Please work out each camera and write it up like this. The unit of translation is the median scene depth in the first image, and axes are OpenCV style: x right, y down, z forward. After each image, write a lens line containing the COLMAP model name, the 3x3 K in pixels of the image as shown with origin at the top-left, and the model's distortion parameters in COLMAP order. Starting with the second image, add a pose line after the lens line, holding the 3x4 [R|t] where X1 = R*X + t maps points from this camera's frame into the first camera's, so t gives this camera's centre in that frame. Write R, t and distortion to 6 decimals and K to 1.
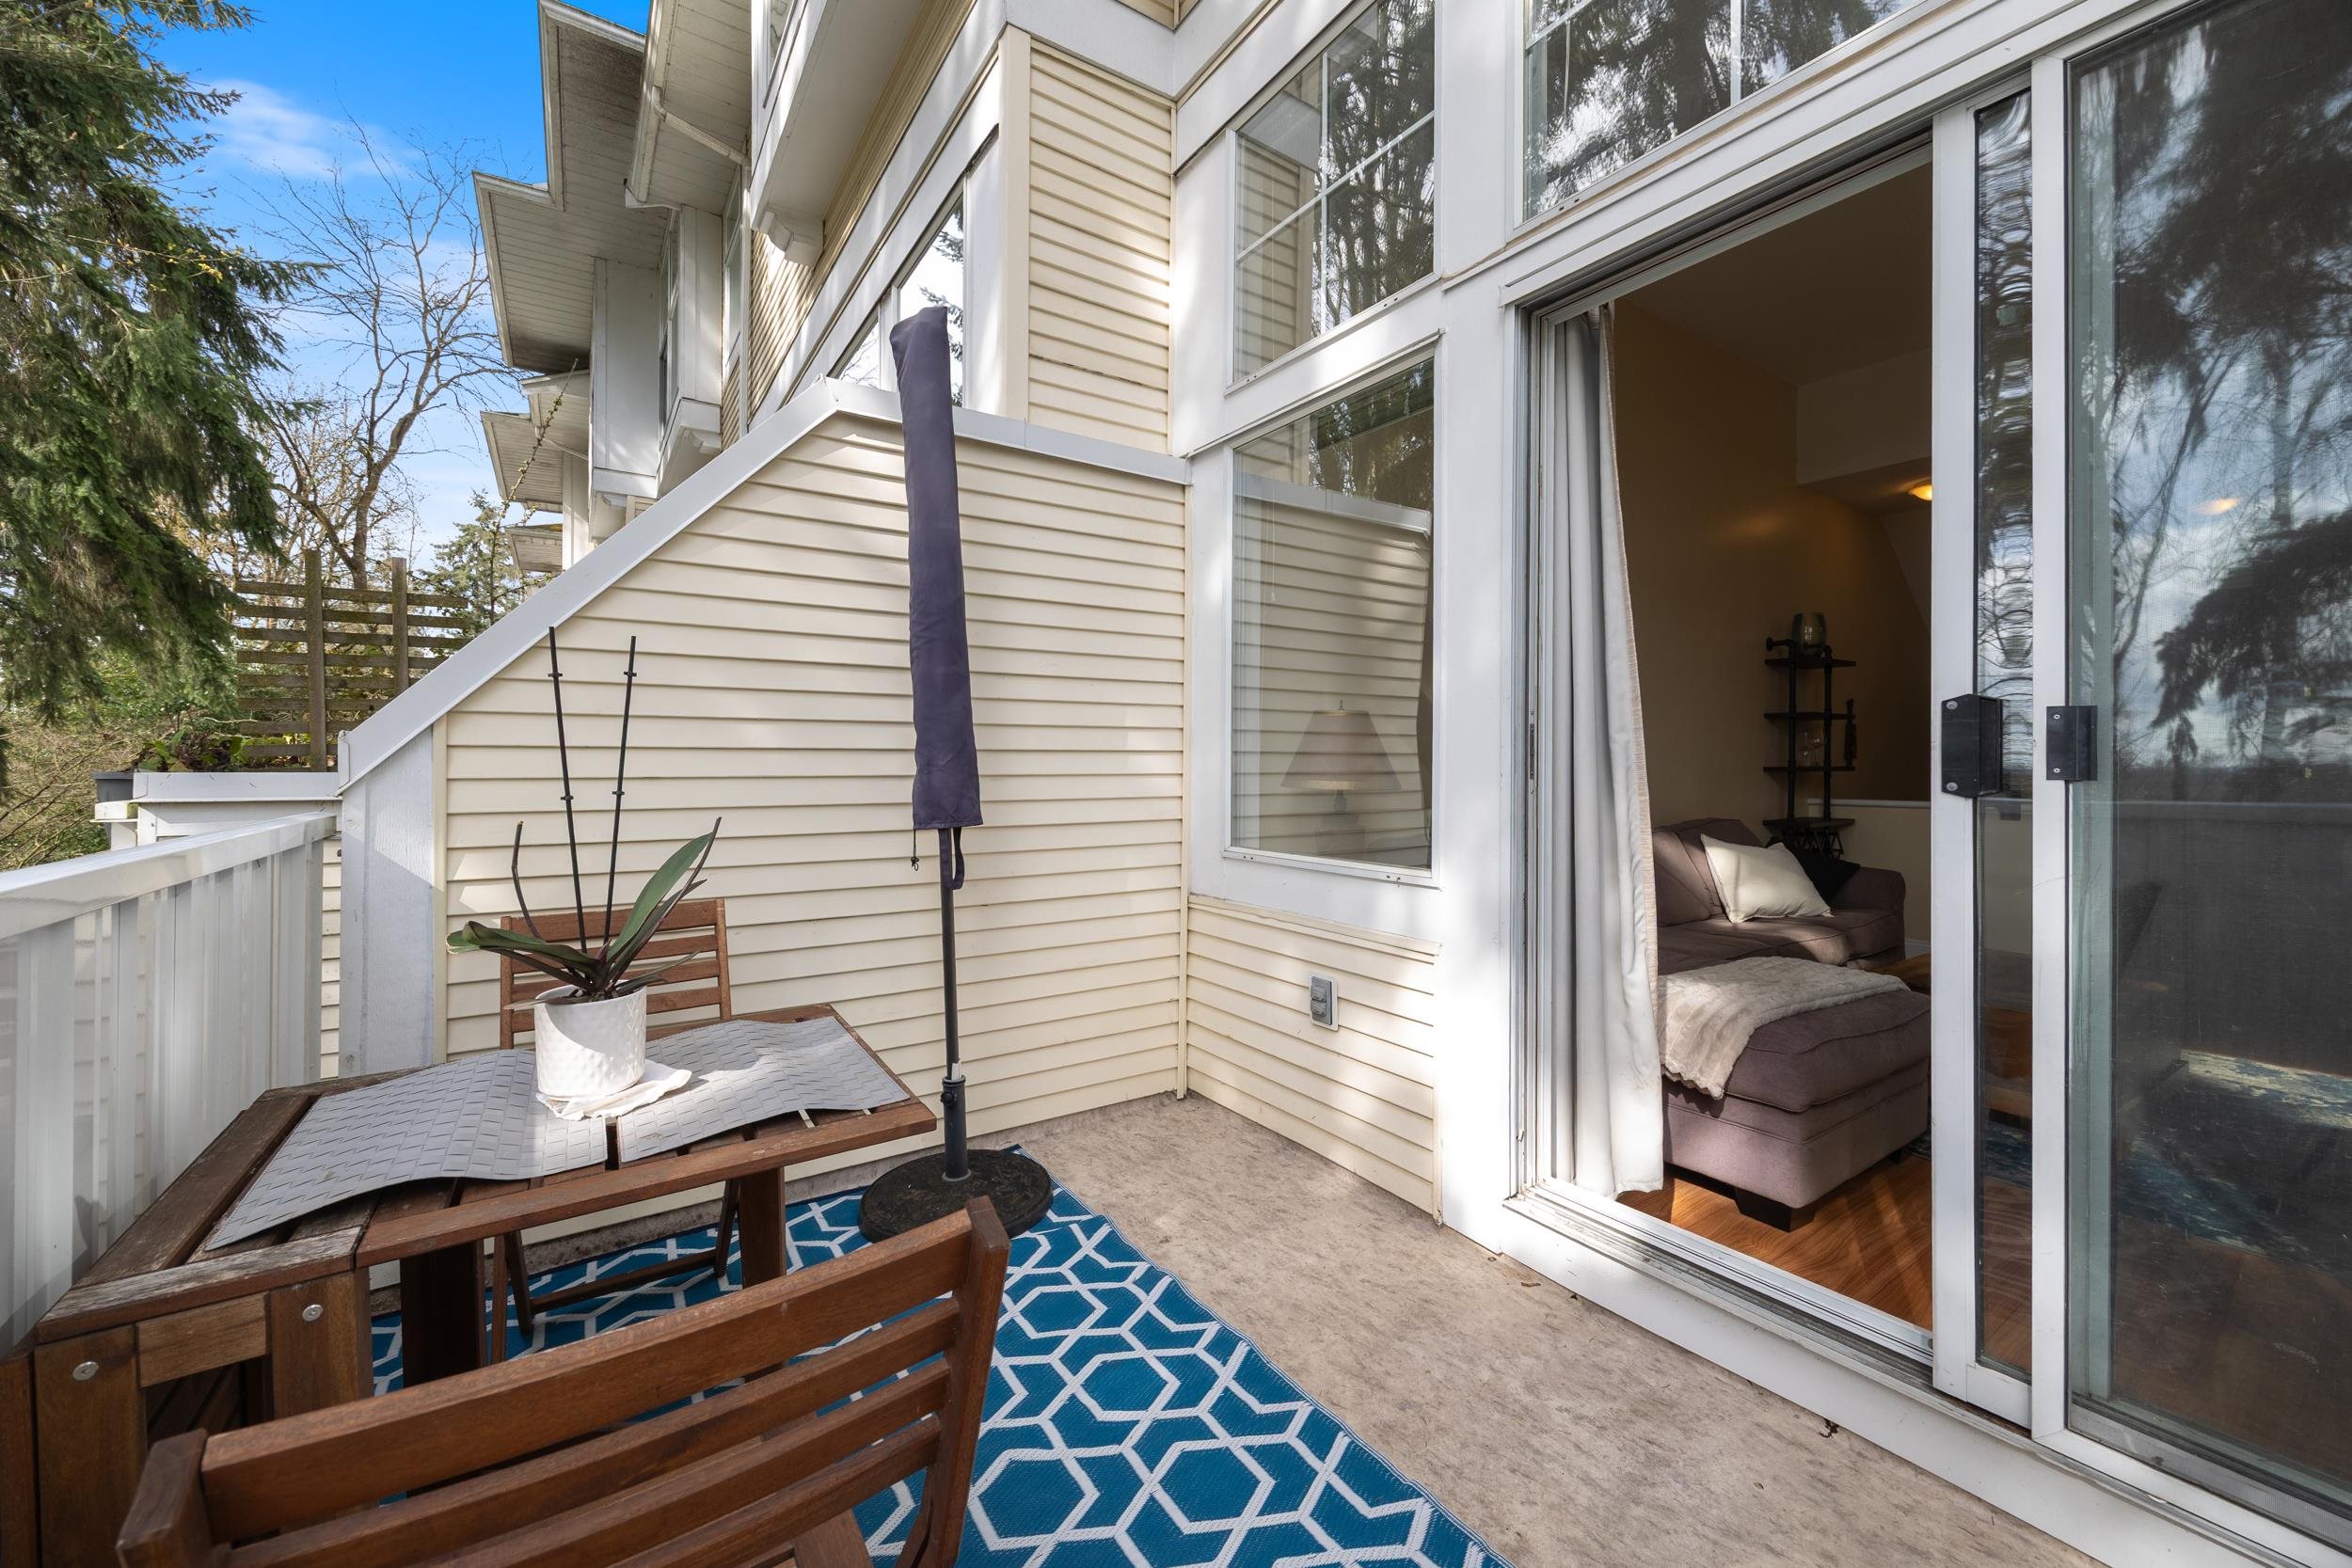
lens RADIAL K [[912.5, 0, 1159.3], [0, 912.5, 749.3], [0, 0, 1]] dist [0.000701, 0.000069]
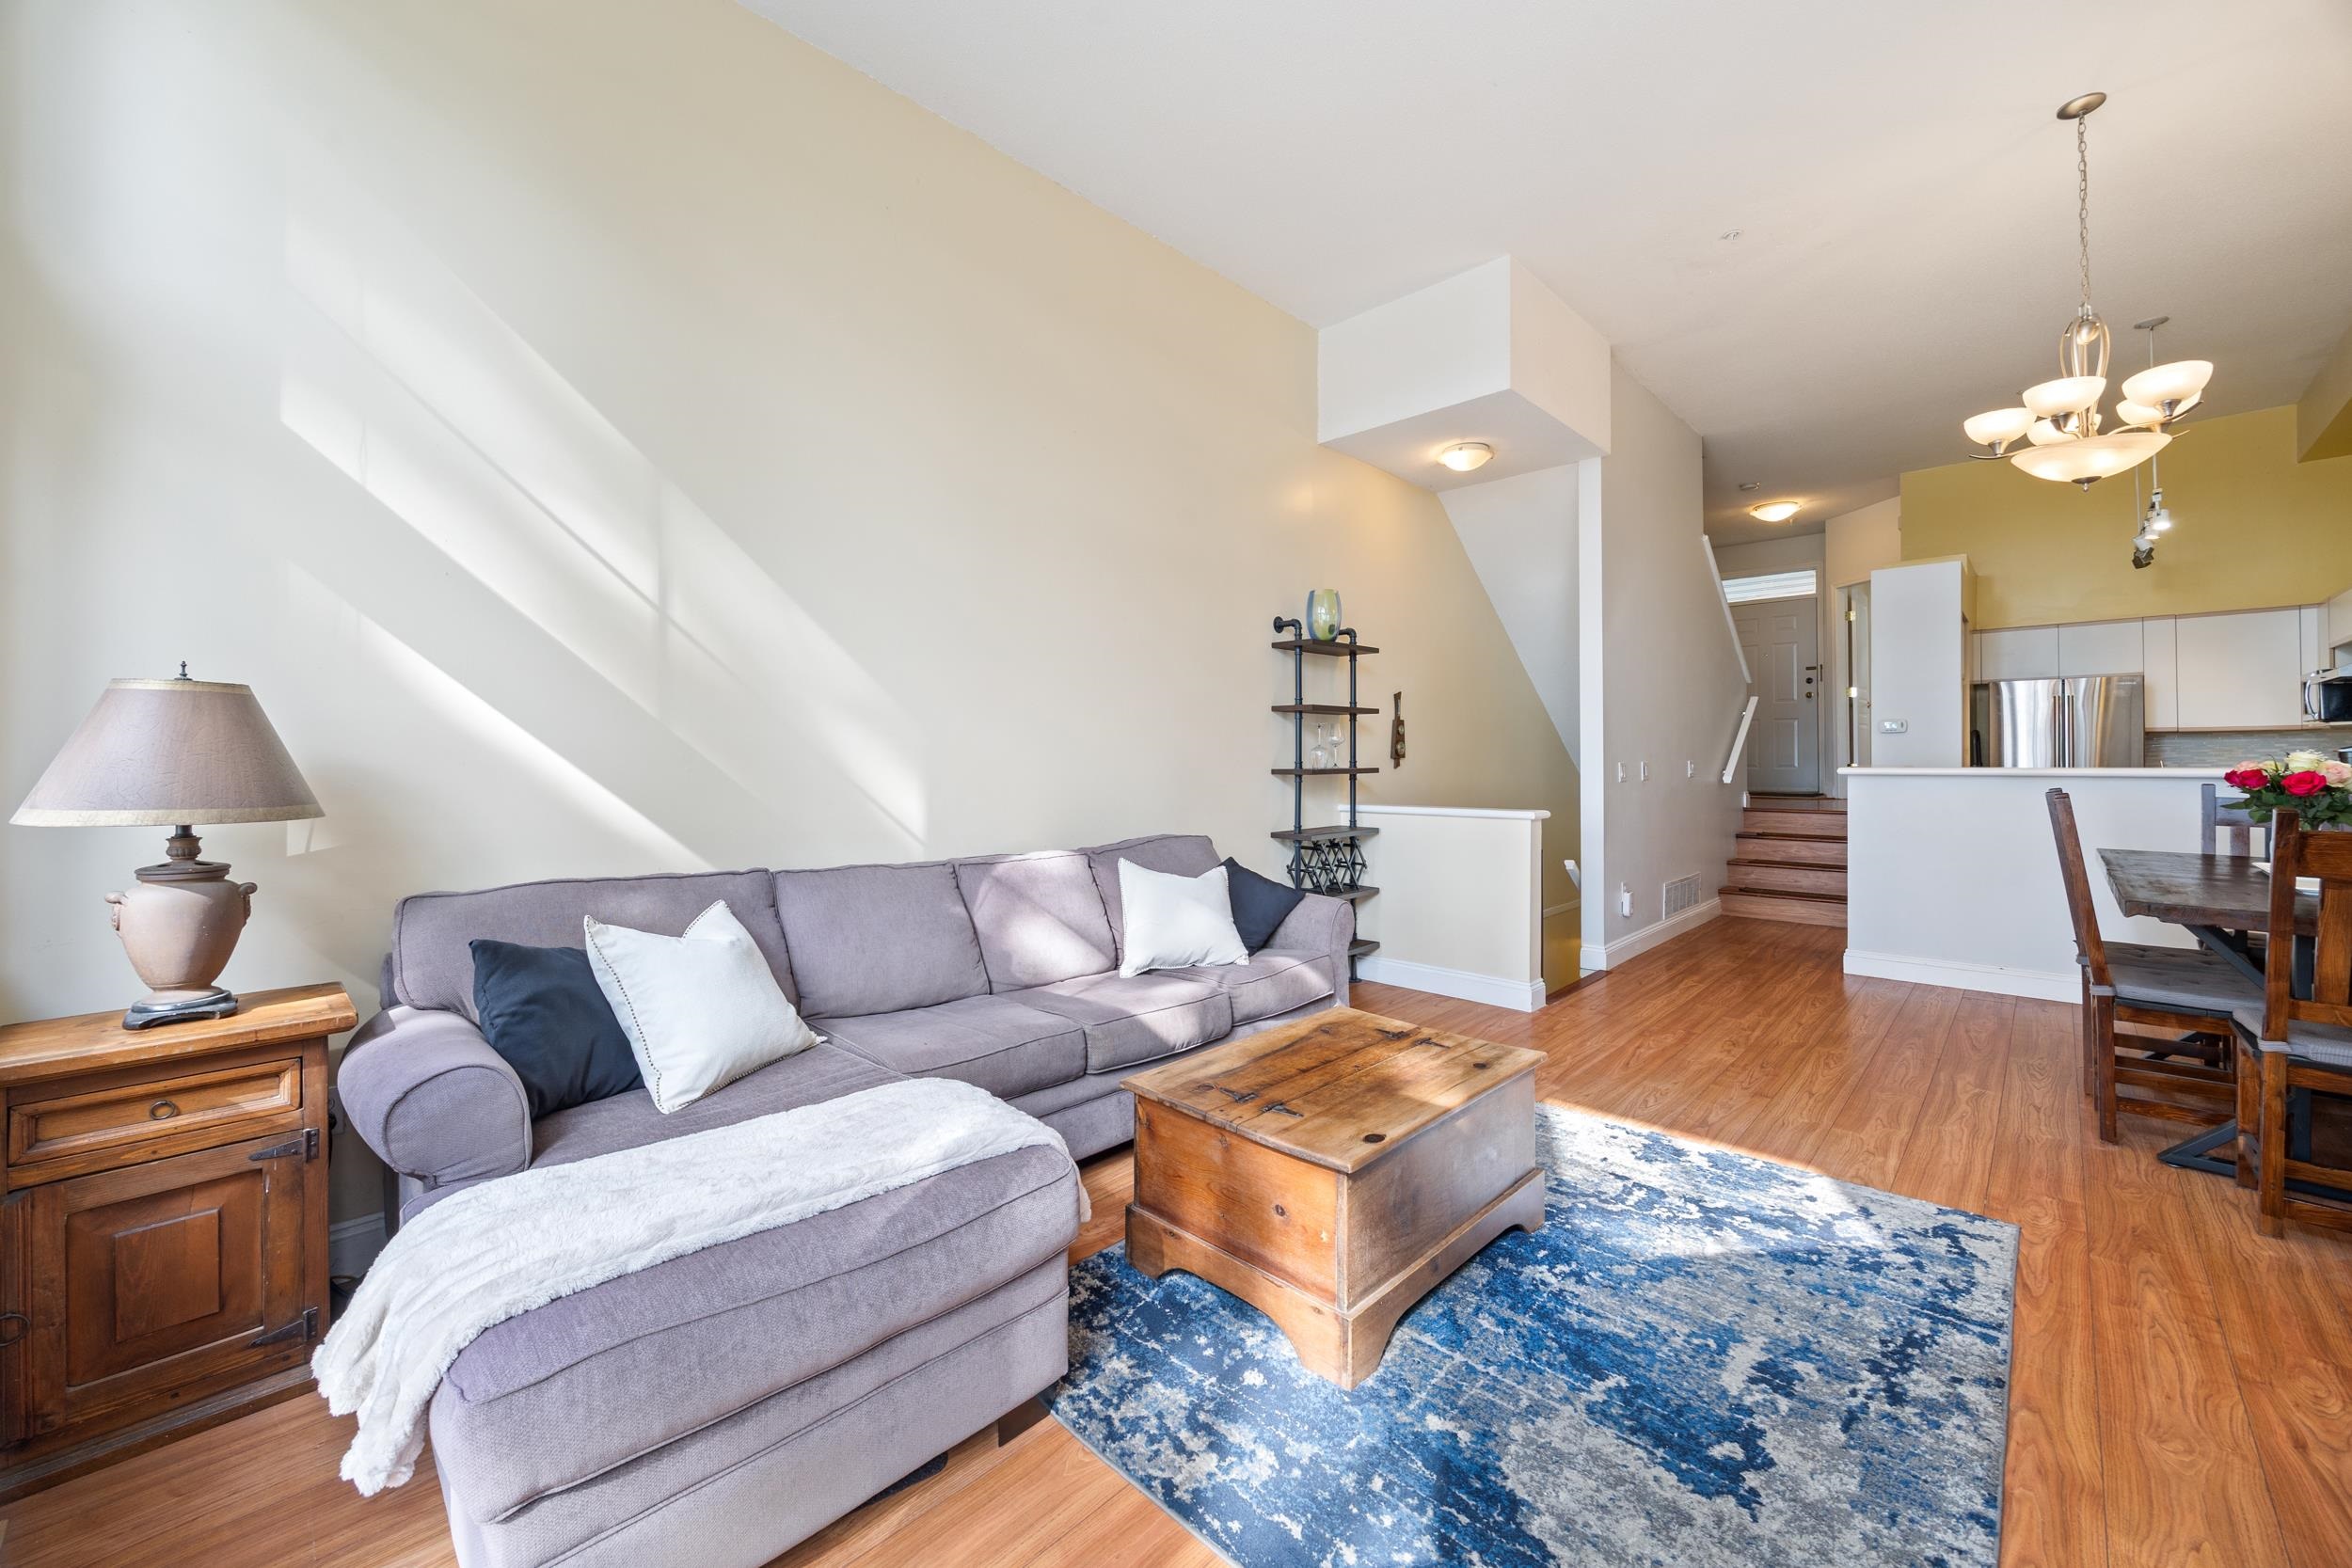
lens RADIAL K [[903.1, 0, 1176.8], [0, 903.1, 761.0], [0, 0, 1]] dist [0.001289, -0.000012]
pose [[0.976753, -0.007291, 0.214243, 0.889668], [0.005118, 0.999930, 0.010698, 0.005630], [-0.214306, -0.009352, 0.976722, 0.438318]]
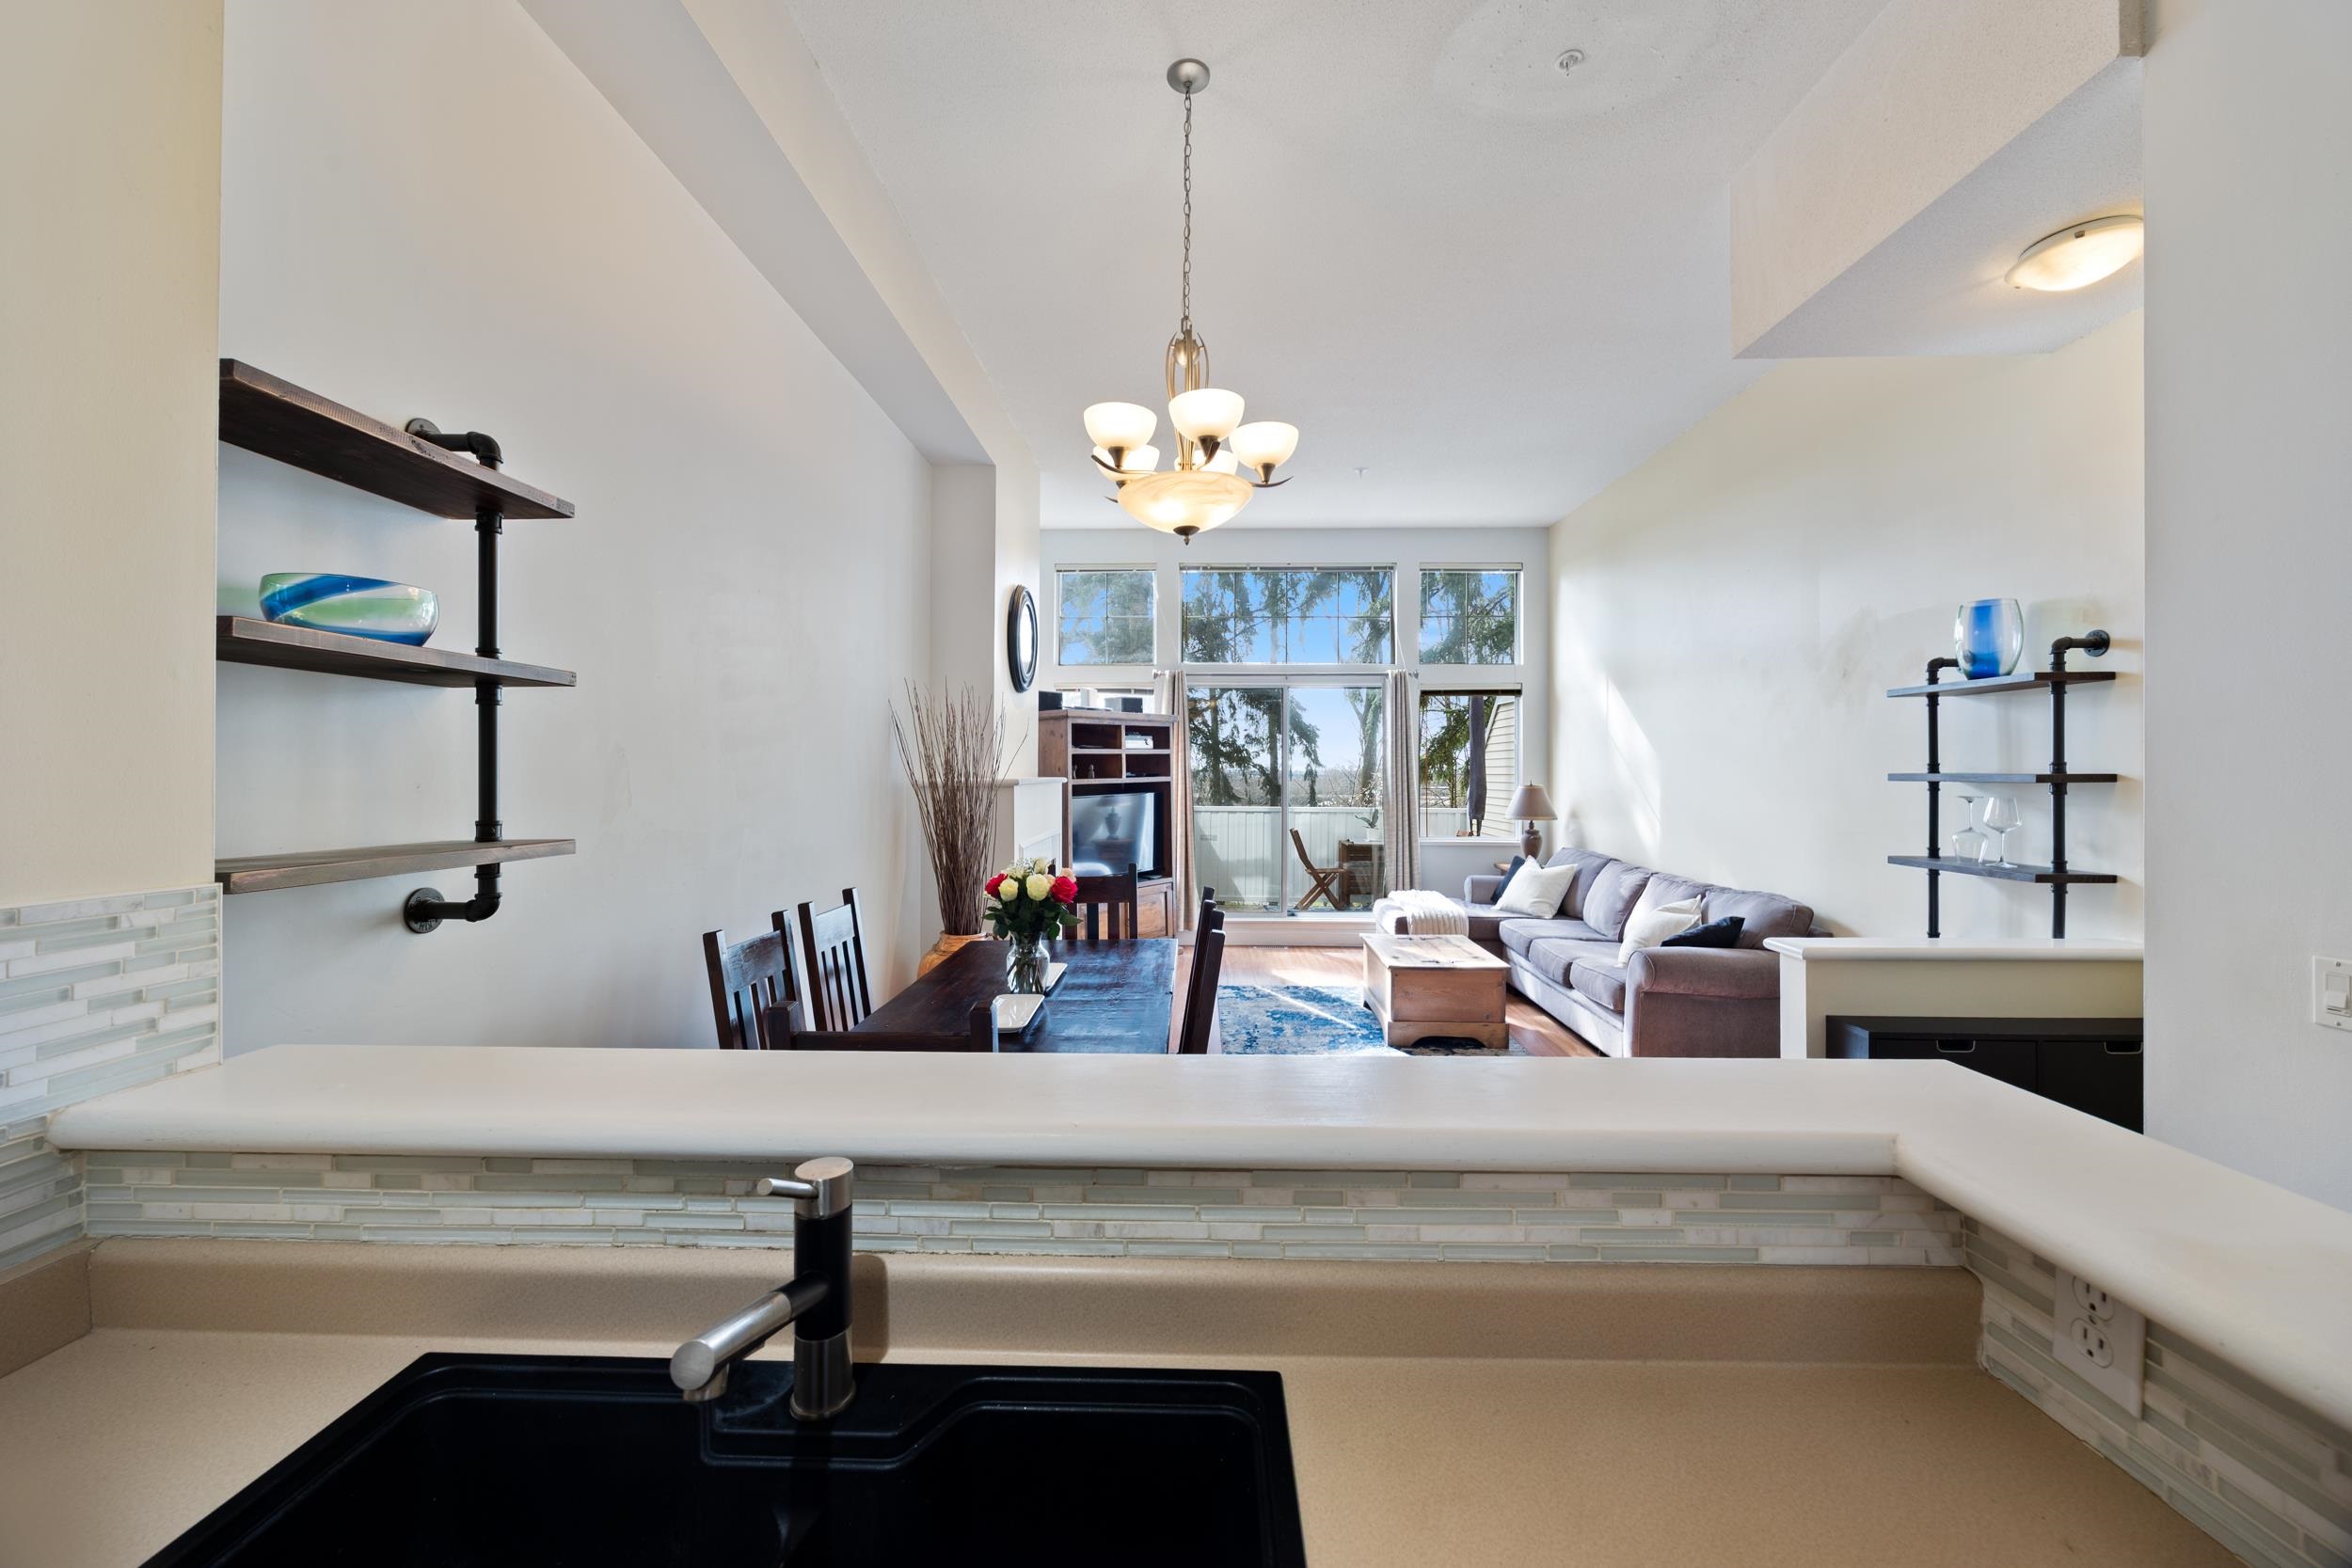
lens RADIAL K [[897.5, 0, 1176.9], [0, 897.5, 775.3], [0, 0, 1]] dist [-0.000866, -0.000196]
pose [[-0.573533, 0.001275, -0.819181, 3.401287], [0.004677, 0.999988, -0.001718, -0.087344], [0.819169, -0.004817, -0.573532, 2.073848]]
